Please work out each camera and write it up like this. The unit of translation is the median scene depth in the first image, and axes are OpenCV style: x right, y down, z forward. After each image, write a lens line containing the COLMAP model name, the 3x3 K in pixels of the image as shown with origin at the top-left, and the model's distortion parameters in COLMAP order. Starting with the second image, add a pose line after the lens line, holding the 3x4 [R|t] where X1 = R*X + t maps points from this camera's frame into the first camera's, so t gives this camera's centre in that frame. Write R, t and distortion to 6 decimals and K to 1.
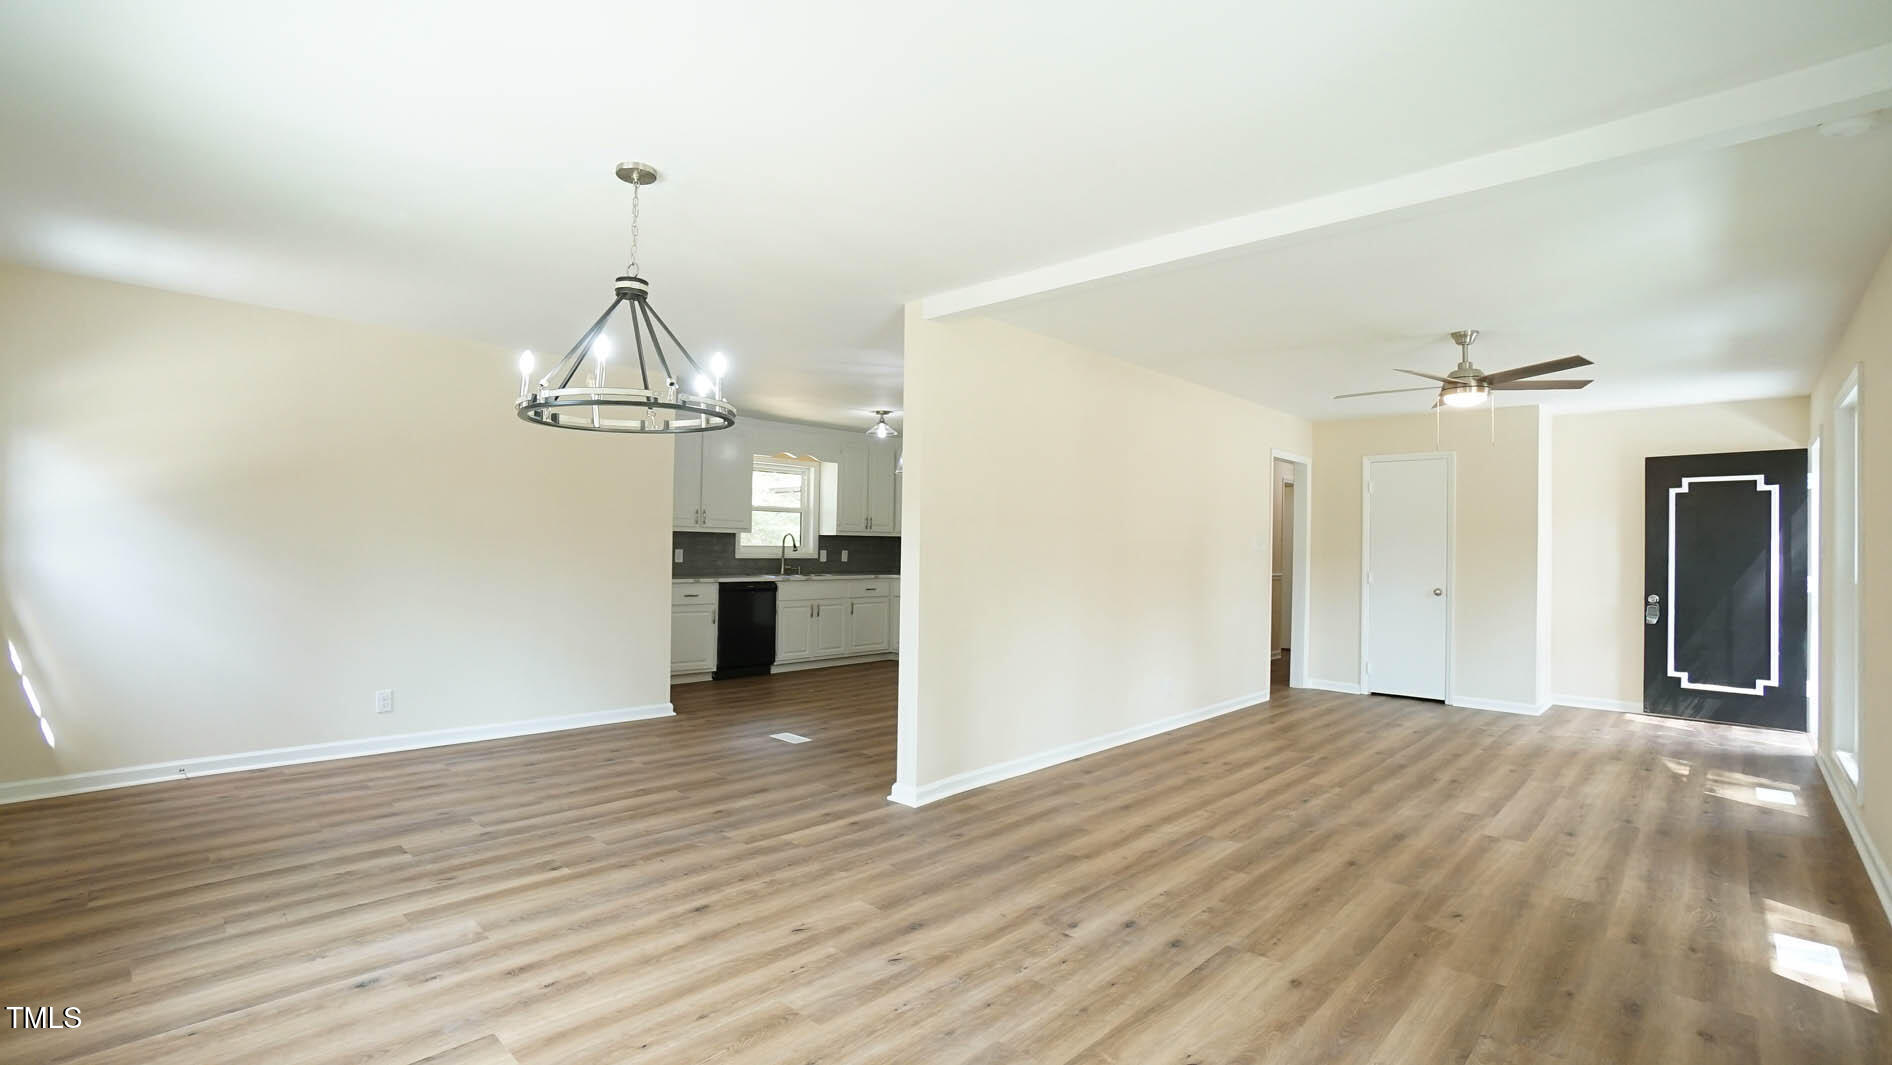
lens RADIAL K [[844.2, 0, 935.2], [0, 844.2, 539.2], [0, 0, 1]] dist [-0.064483, 0.023861]
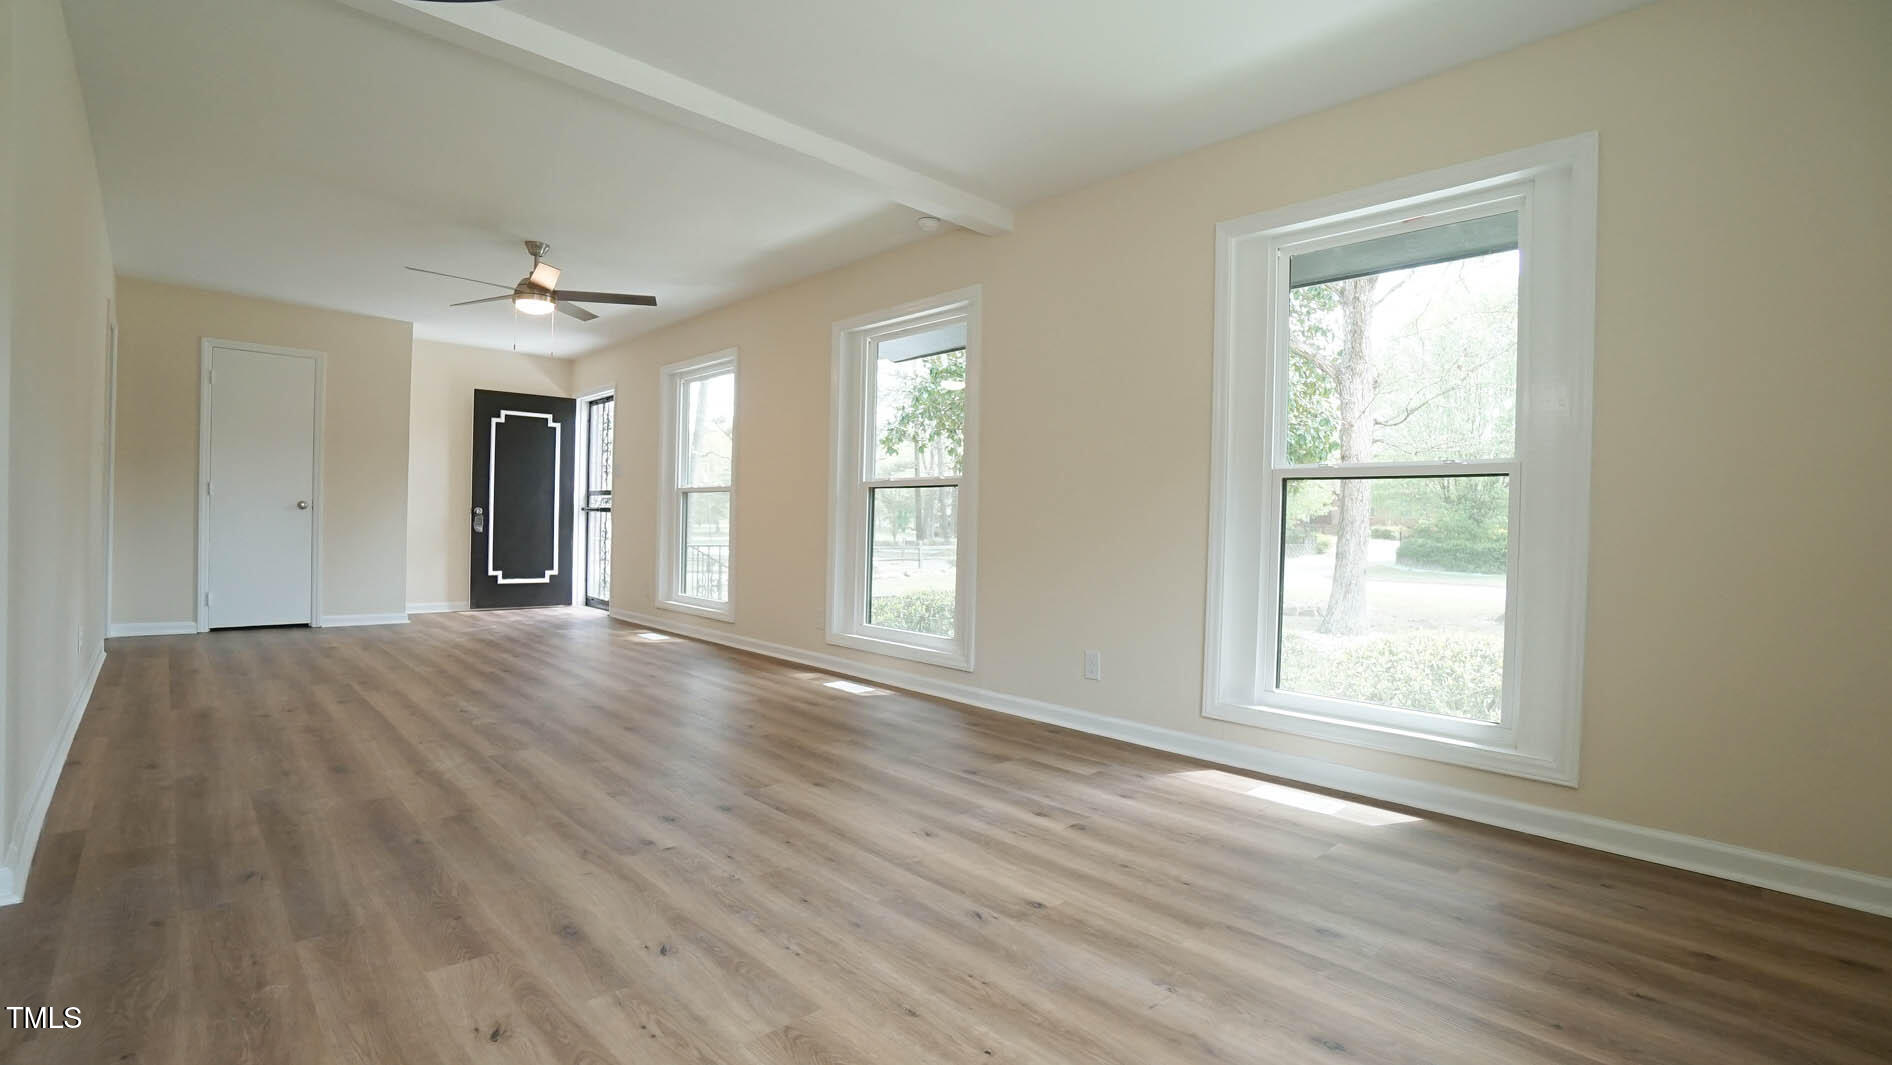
lens RADIAL K [[844.2, 0, 935.2], [0, 844.2, 539.2], [0, 0, 1]] dist [-0.064483, 0.023861]
pose [[0.036136, -0.030199, 0.998890, -0.450193], [-0.036211, 0.998847, 0.031508, 0.083336], [-0.998691, -0.037309, 0.035001, 0.476576]]
